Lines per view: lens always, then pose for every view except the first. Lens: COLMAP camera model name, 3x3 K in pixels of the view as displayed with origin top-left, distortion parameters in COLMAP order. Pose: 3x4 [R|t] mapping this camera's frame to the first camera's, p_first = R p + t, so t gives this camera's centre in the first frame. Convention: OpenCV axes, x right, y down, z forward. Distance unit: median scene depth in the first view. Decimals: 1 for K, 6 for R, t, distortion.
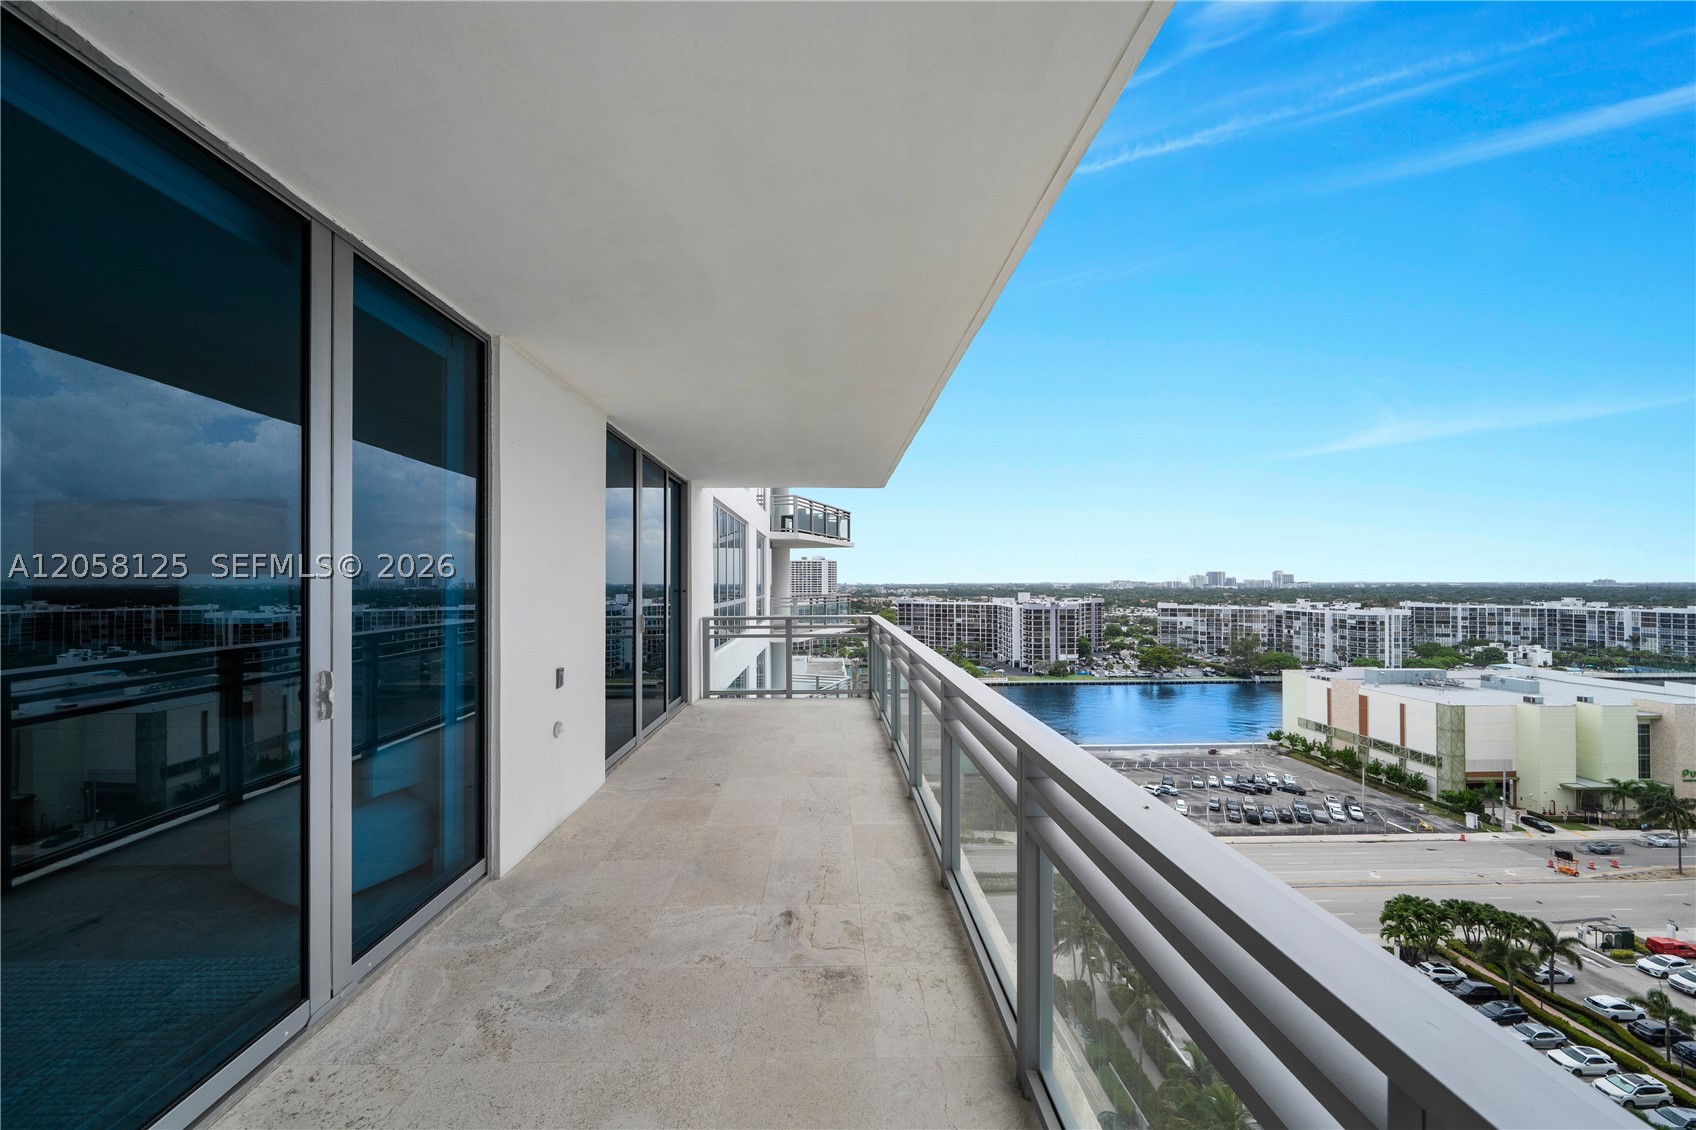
lens RADIAL K [[613.9, 0, 849.3], [0, 613.9, 578.4], [0, 0, 1]] dist [0.000193, 0.000022]
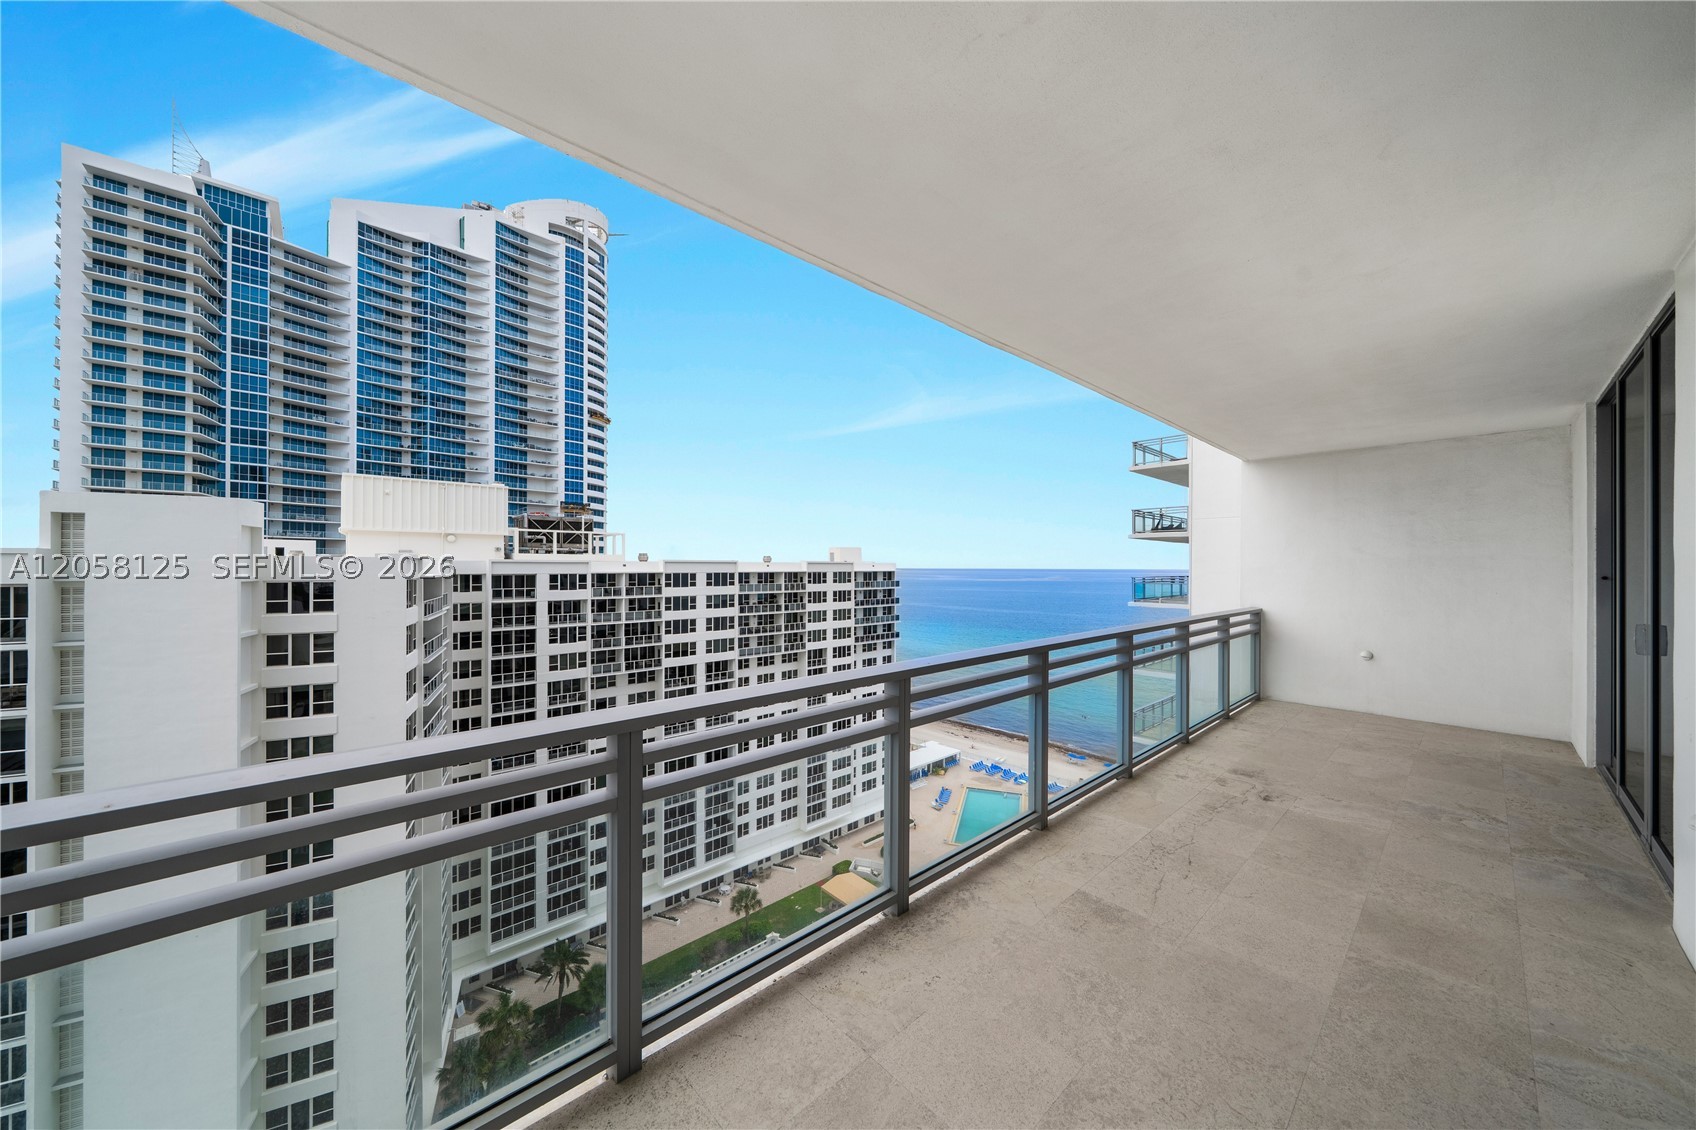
lens RADIAL K [[578.1, 0, 850.4], [0, 578.1, 563.0], [0, 0, 1]] dist [0.000713, 0.000113]
pose [[-0.652090, 0.003288, 0.758134, -0.510741], [-0.005665, 0.999942, -0.009209, 0.015039], [-0.758120, -0.010300, -0.652034, 2.727087]]
